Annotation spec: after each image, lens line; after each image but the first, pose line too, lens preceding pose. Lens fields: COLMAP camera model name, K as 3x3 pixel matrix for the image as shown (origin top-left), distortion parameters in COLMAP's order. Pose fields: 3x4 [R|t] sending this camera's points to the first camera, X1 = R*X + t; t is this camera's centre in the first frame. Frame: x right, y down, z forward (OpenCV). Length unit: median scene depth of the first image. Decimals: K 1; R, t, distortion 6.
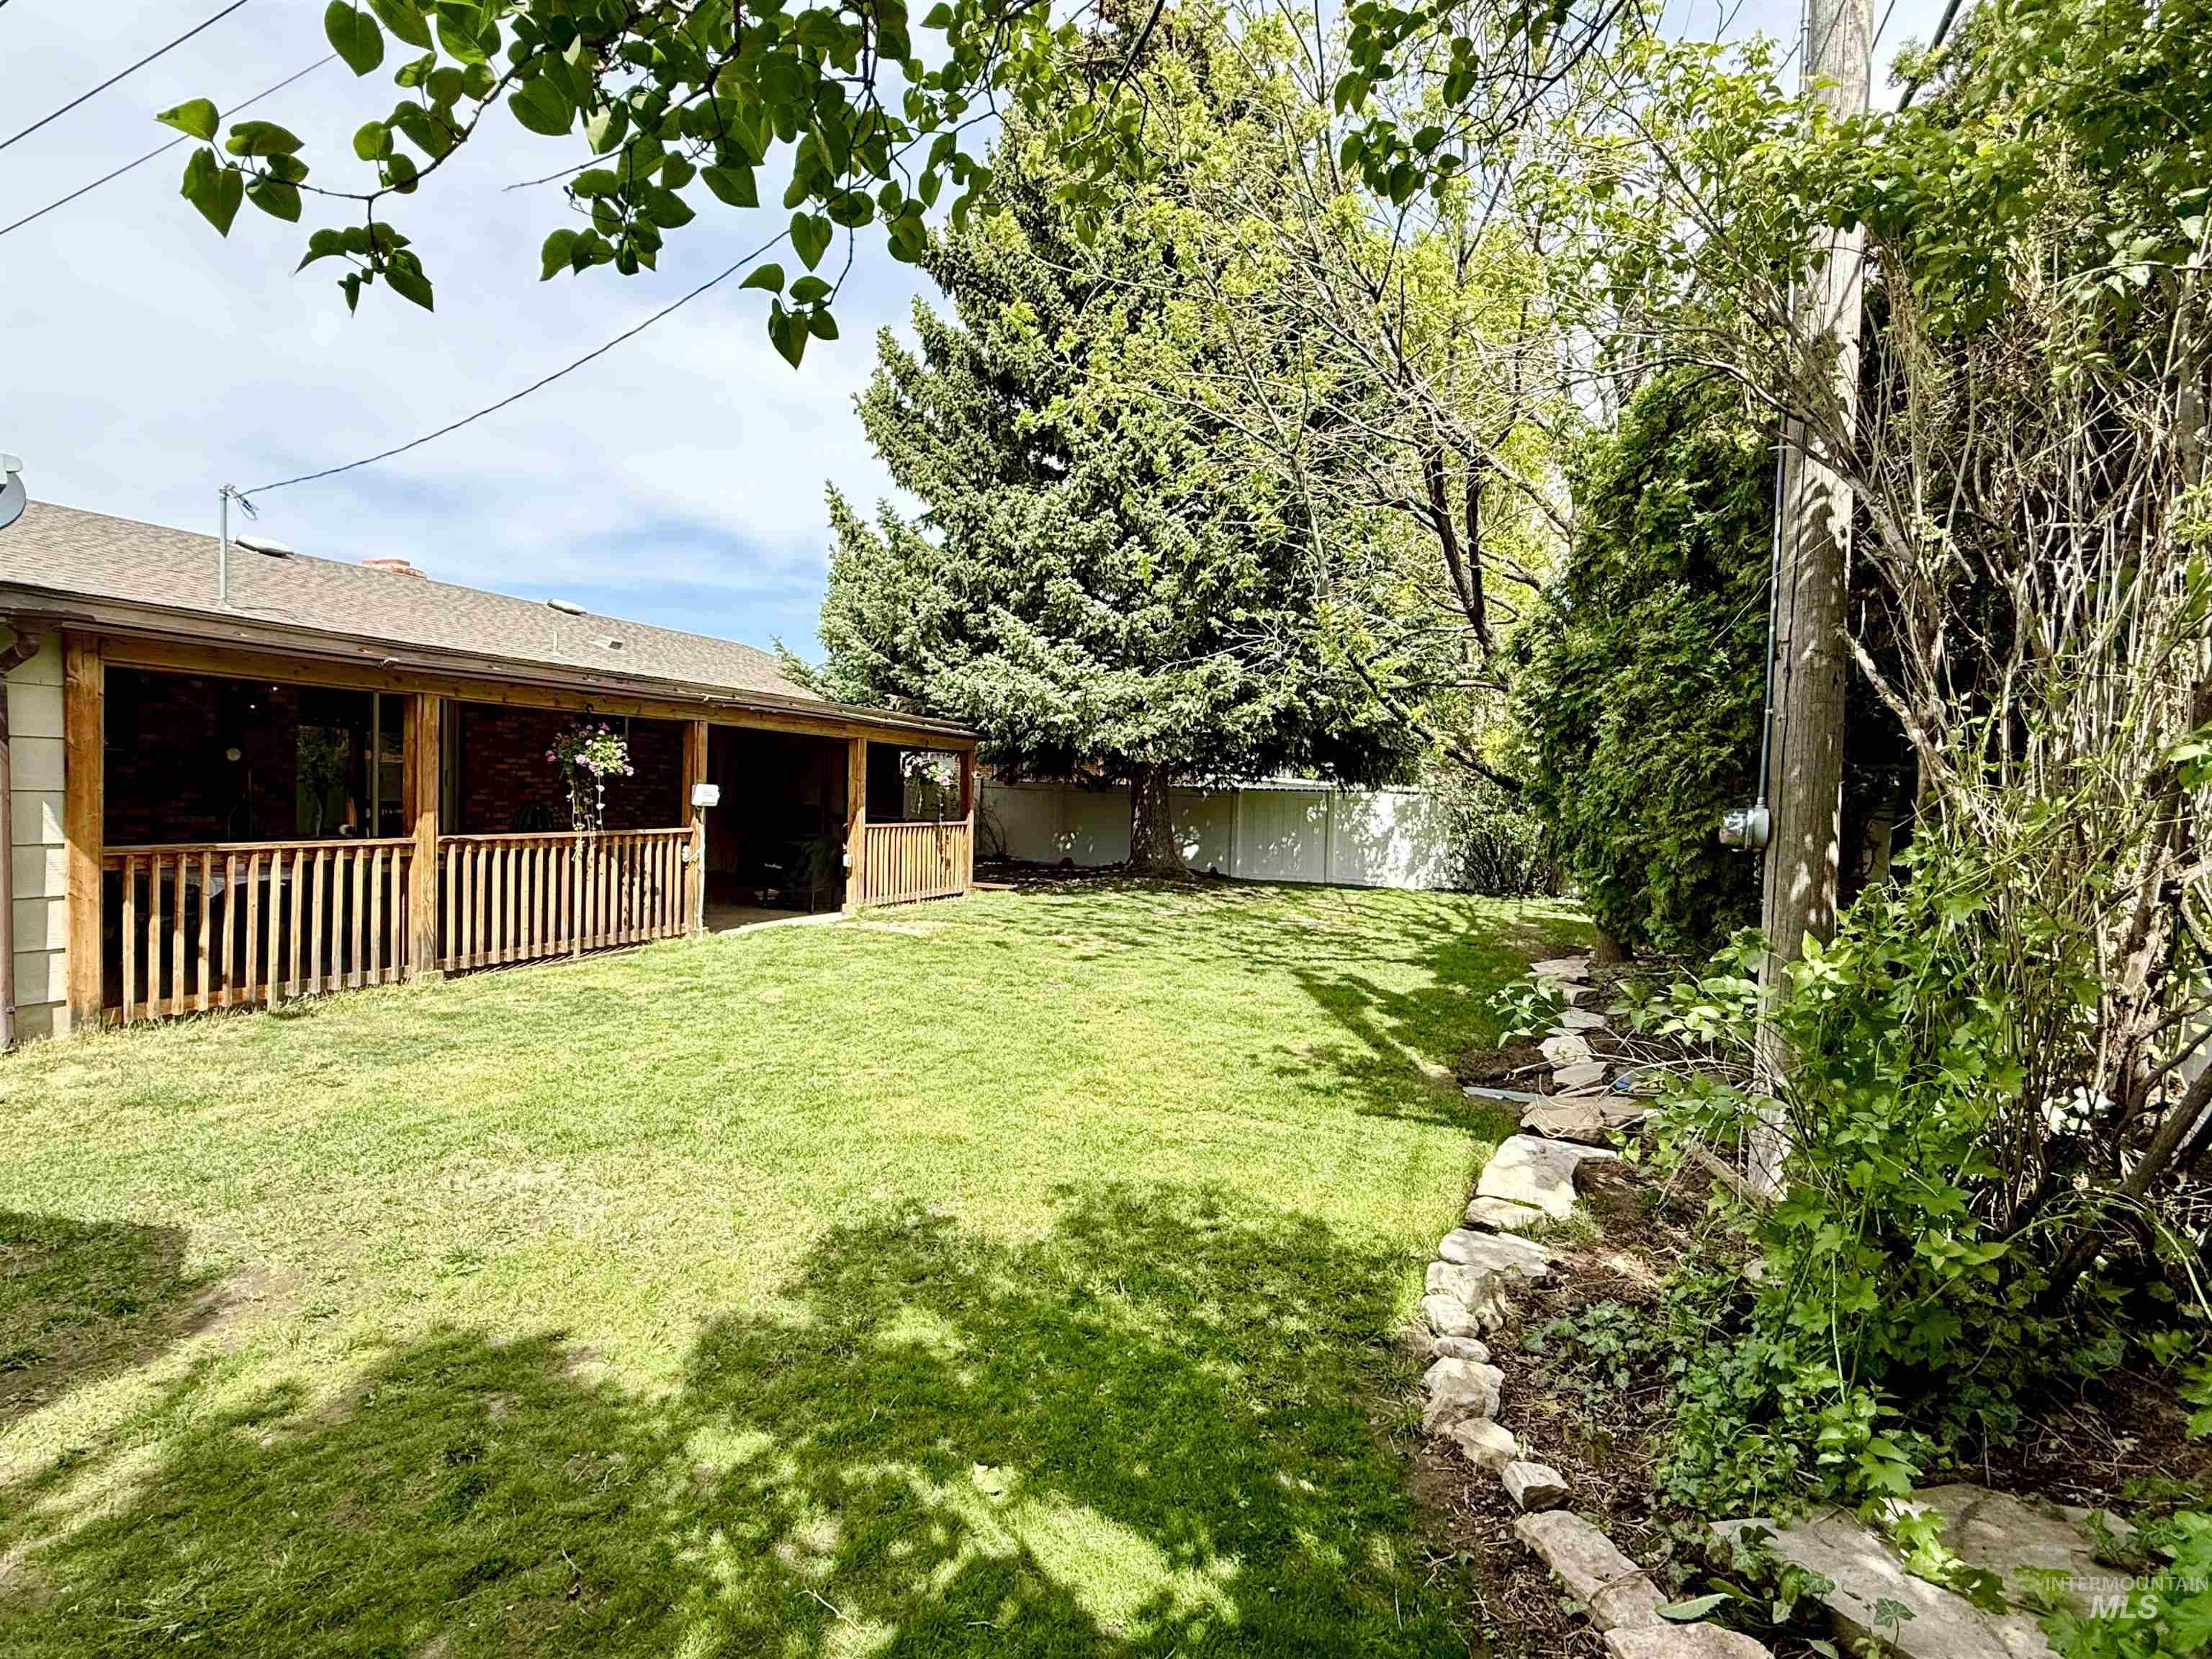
lens RADIAL K [[1133.8, 0, 1111.9], [0, 1133.8, 825.3], [0, 0, 1]] dist [0.034765, 0.000264]
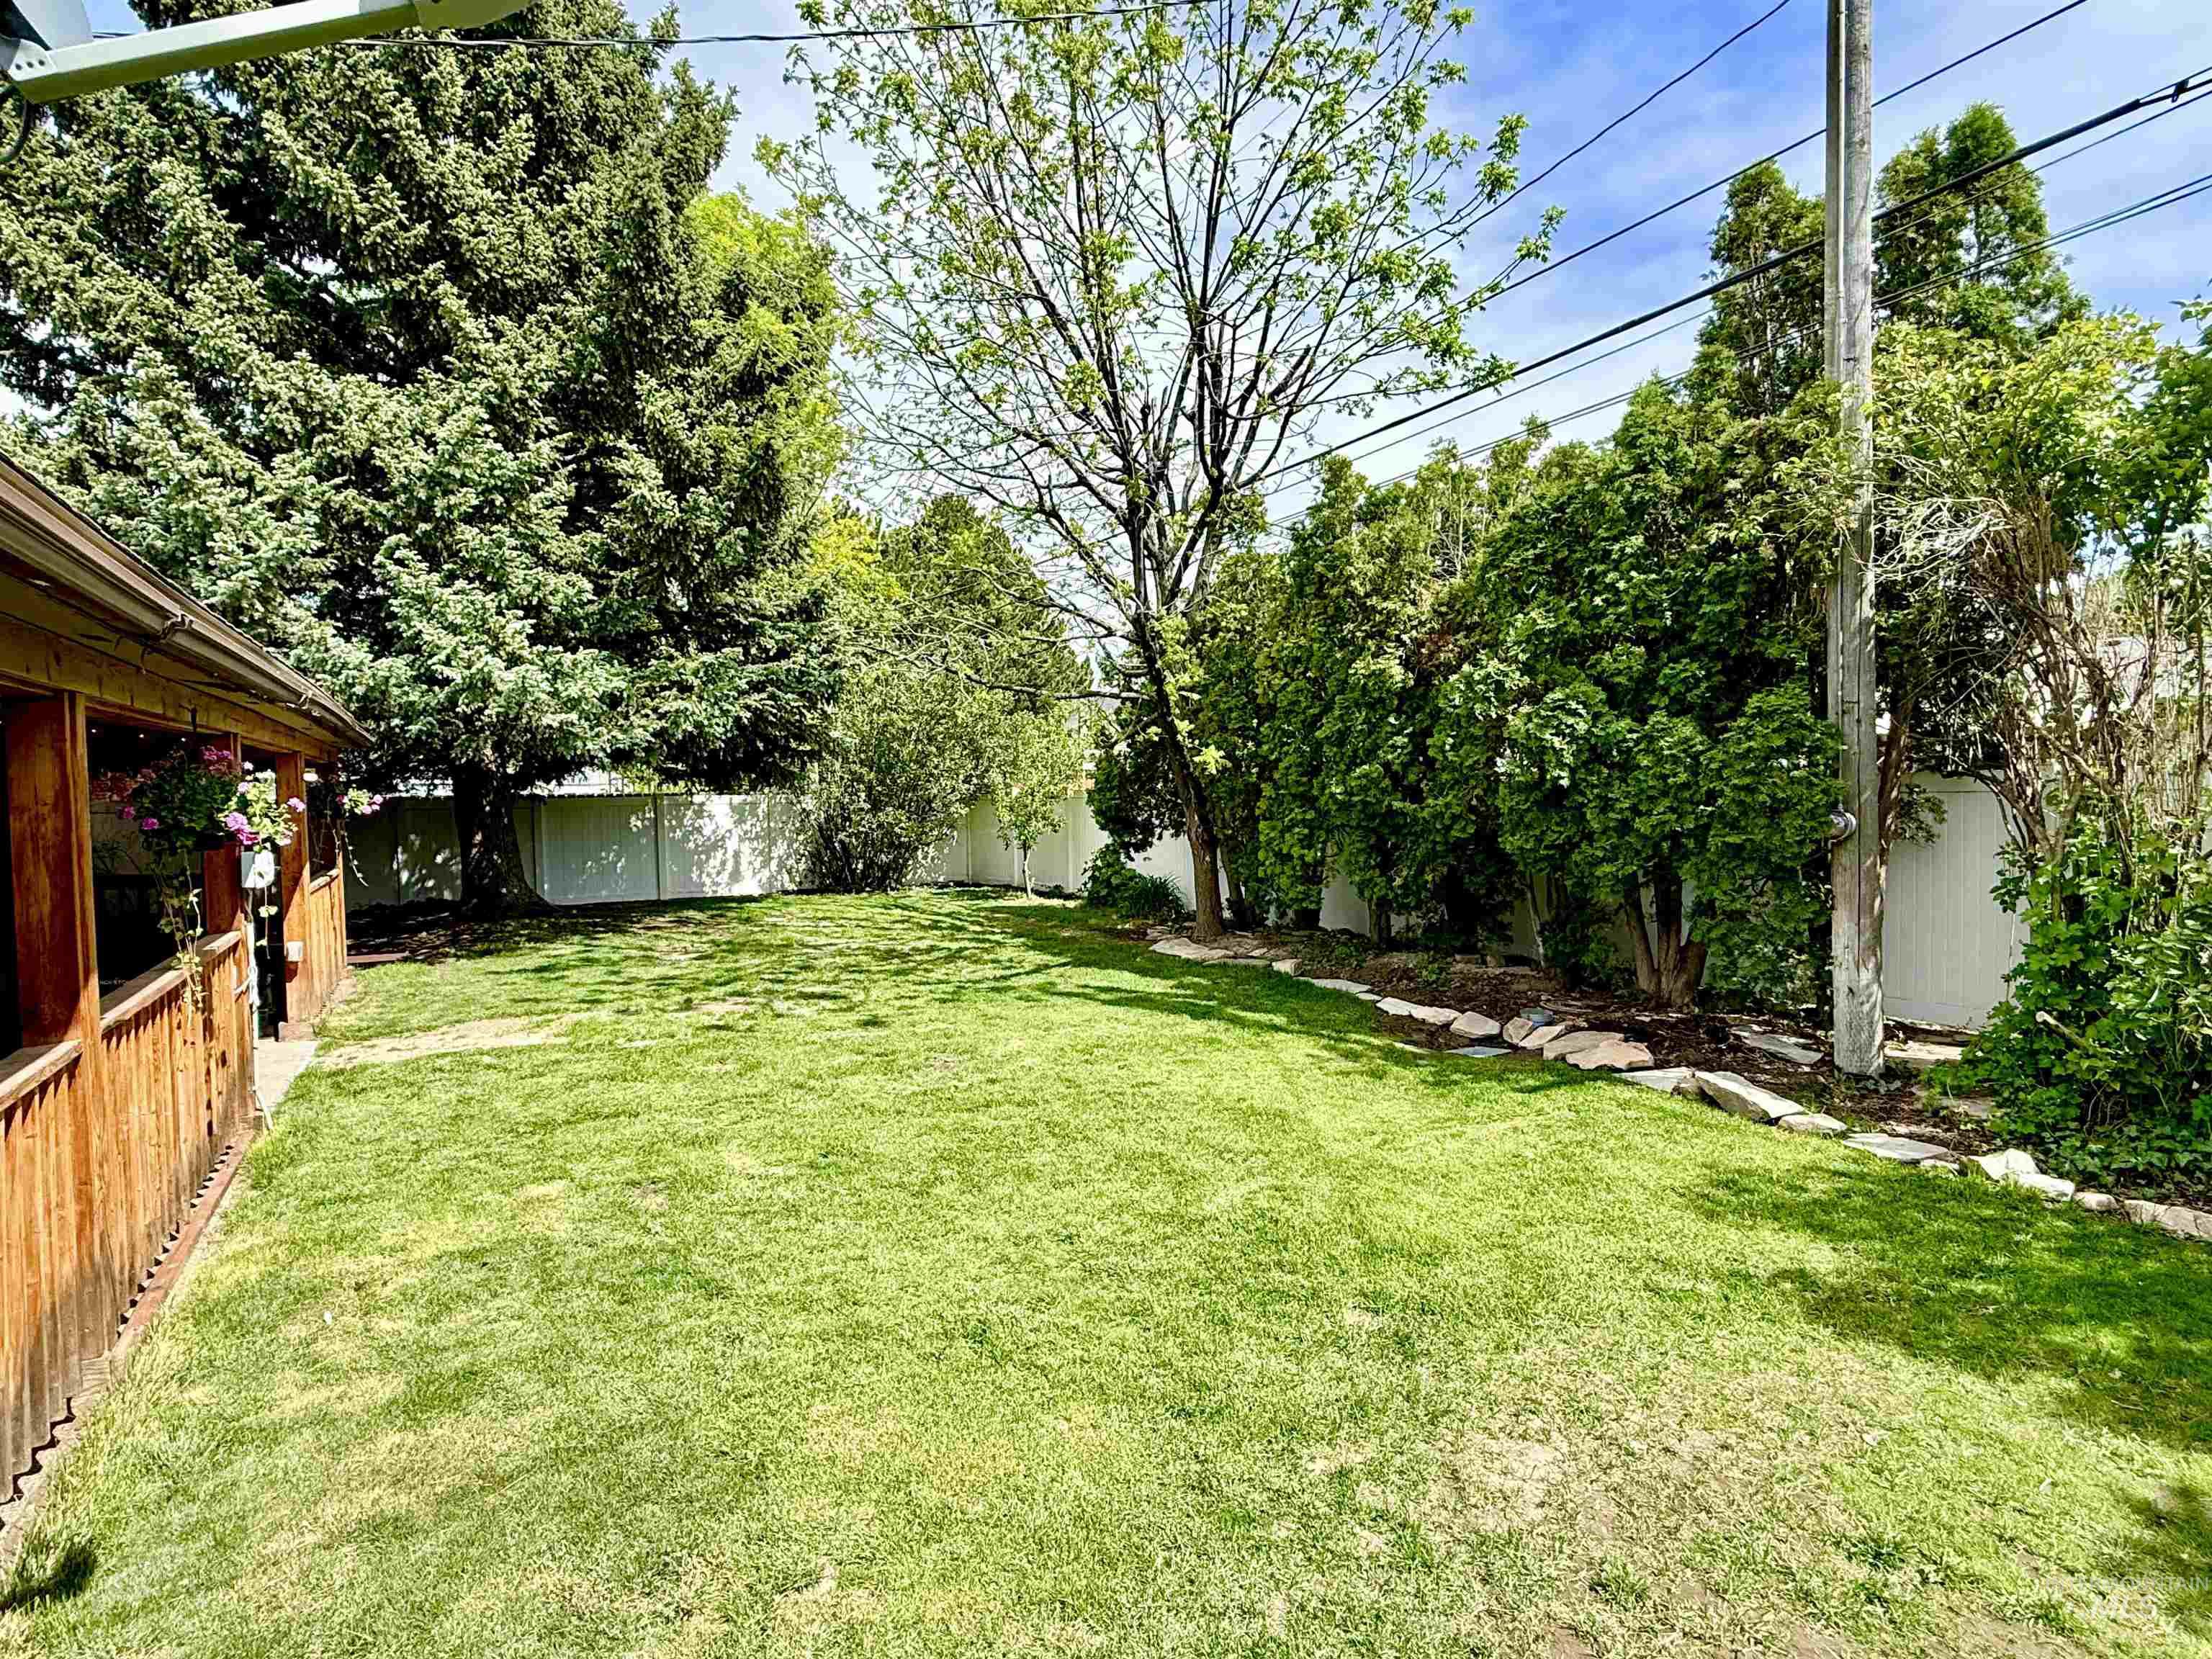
lens RADIAL K [[1133.8, 0, 1113.4], [0, 1133.8, 823.8], [0, 0, 1]] dist [0.034765, 0.000264]
pose [[0.646649, -0.067541, 0.759792, -0.897835], [0.056204, 0.997583, 0.040845, -0.086029], [-0.760715, 0.016291, 0.648882, 0.549630]]
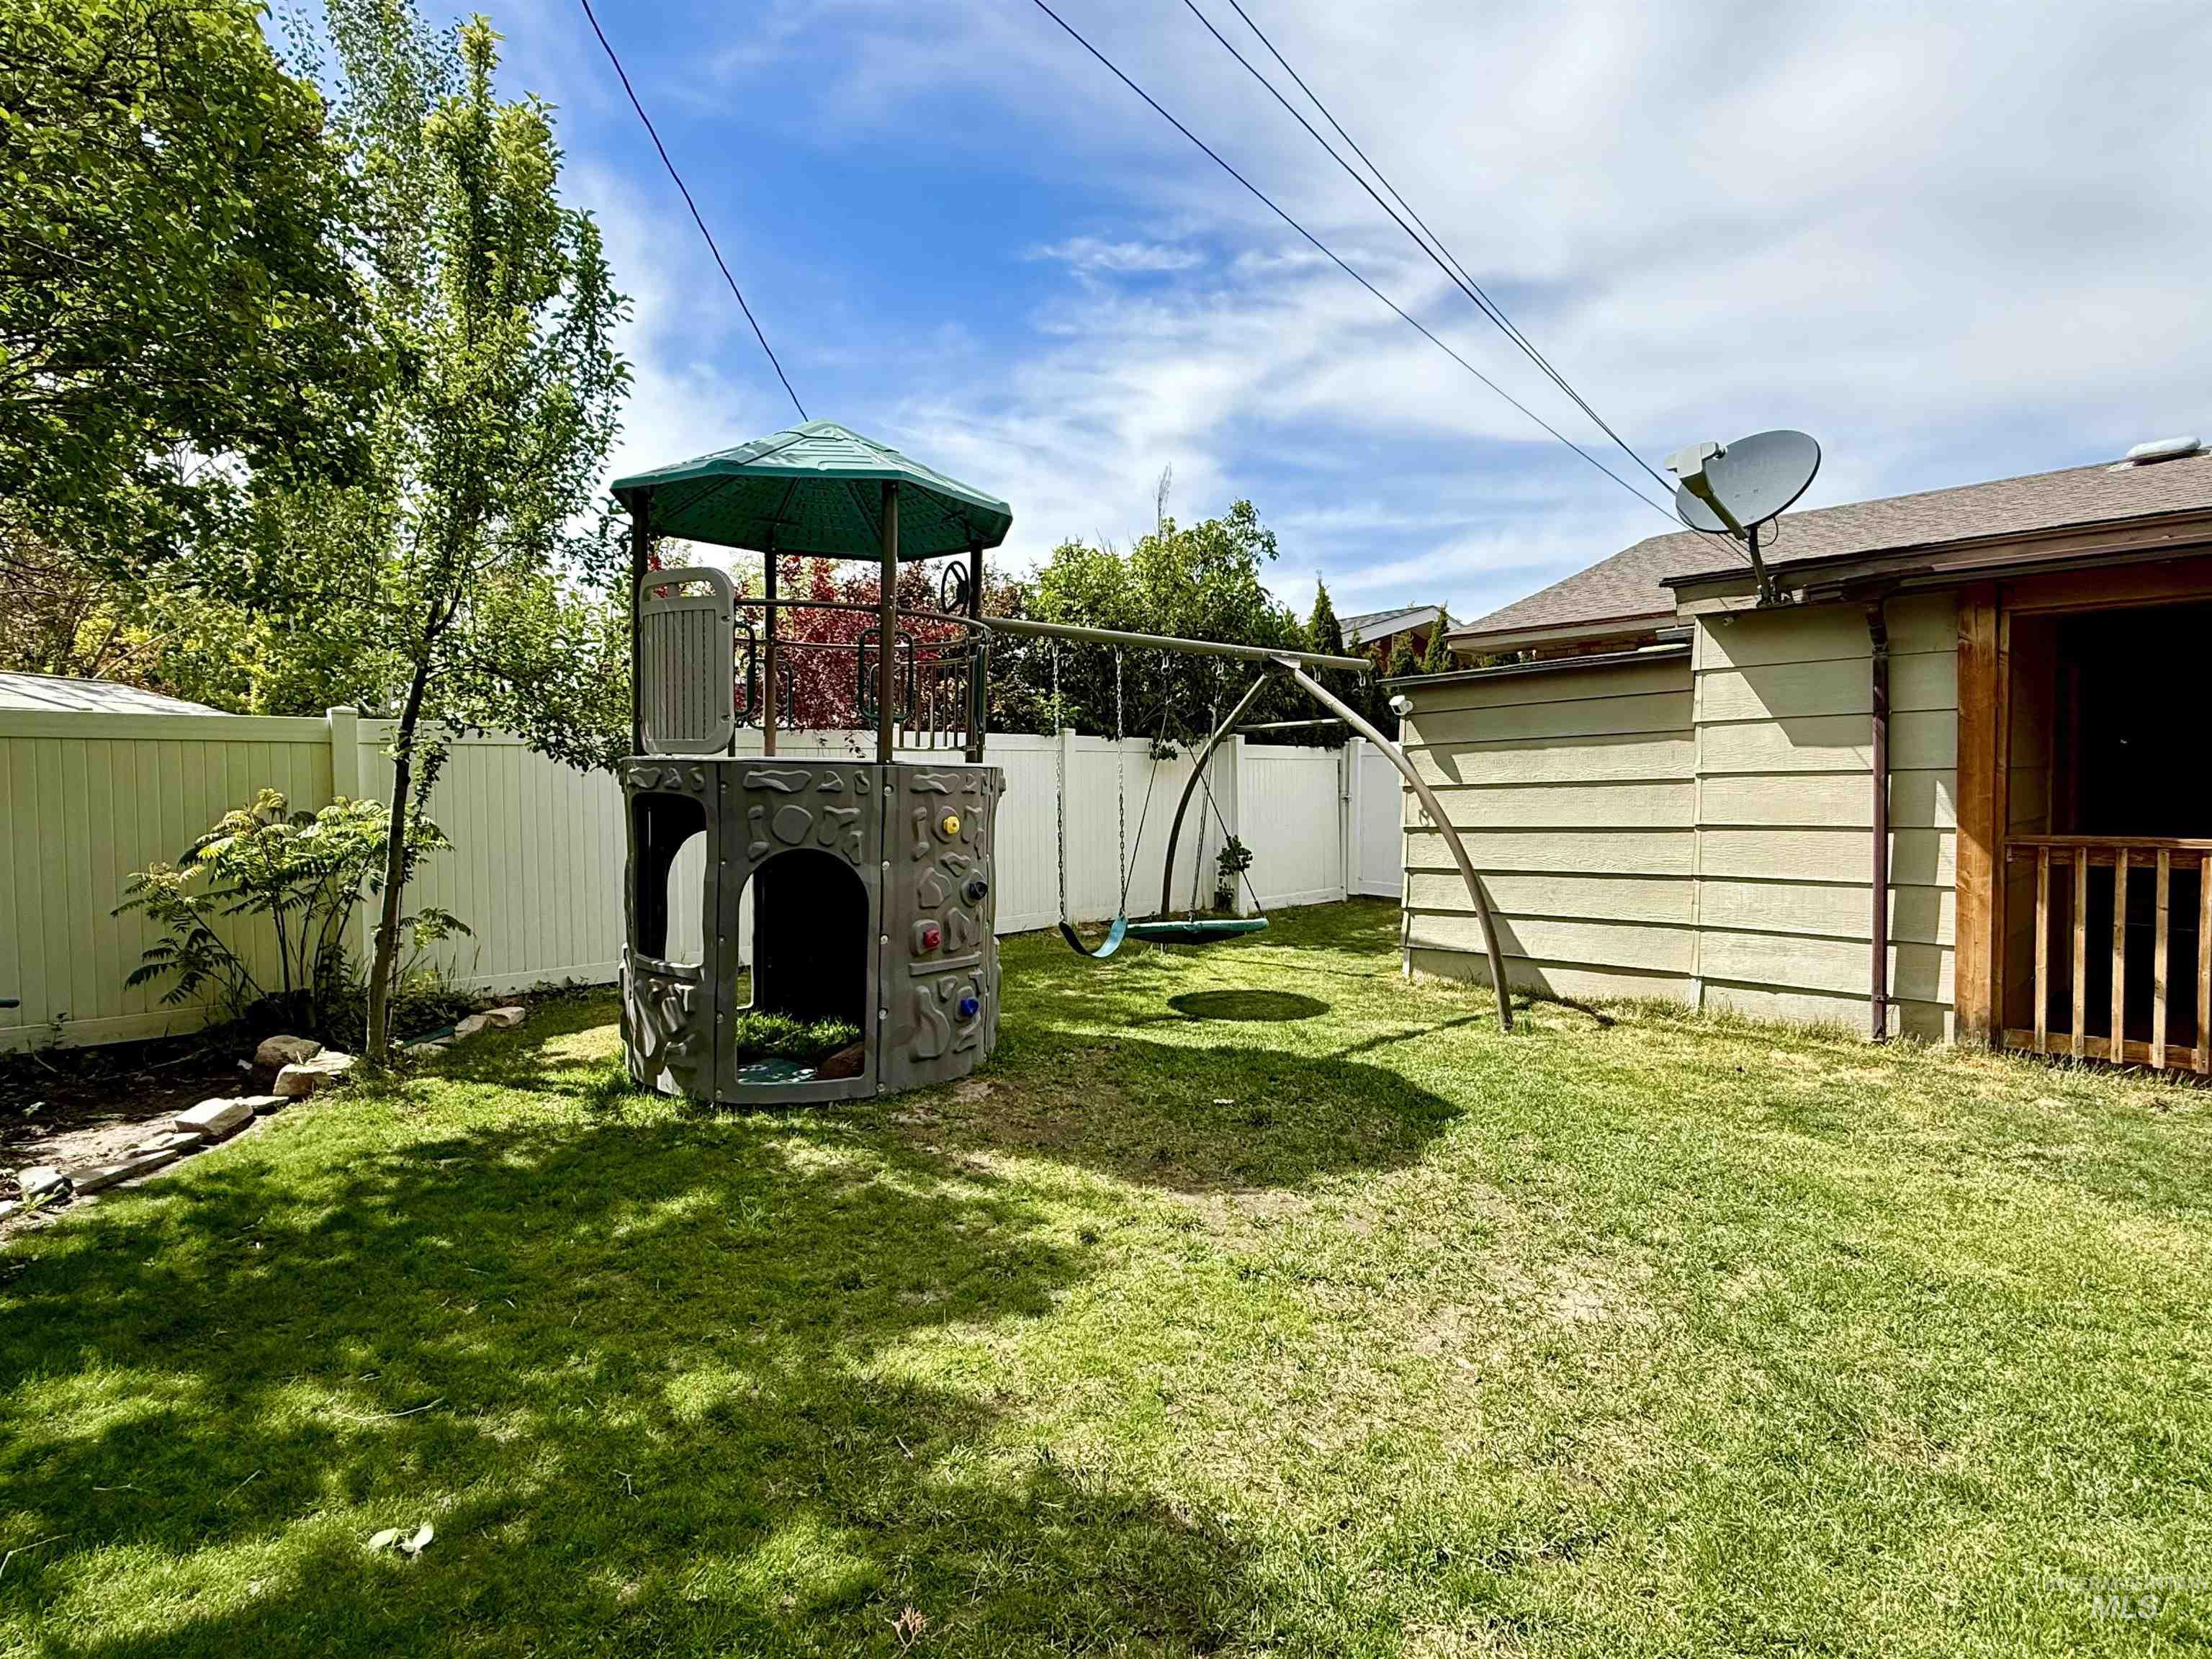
lens RADIAL K [[1133.8, 0, 1115.1], [0, 1133.8, 827.3], [0, 0, 1]] dist [0.034765, 0.000264]
pose [[-0.464640, 0.018825, -0.885300, 0.174614], [-0.024786, 0.999106, 0.034254, 0.000651], [0.885153, 0.037859, -0.463758, 0.807548]]
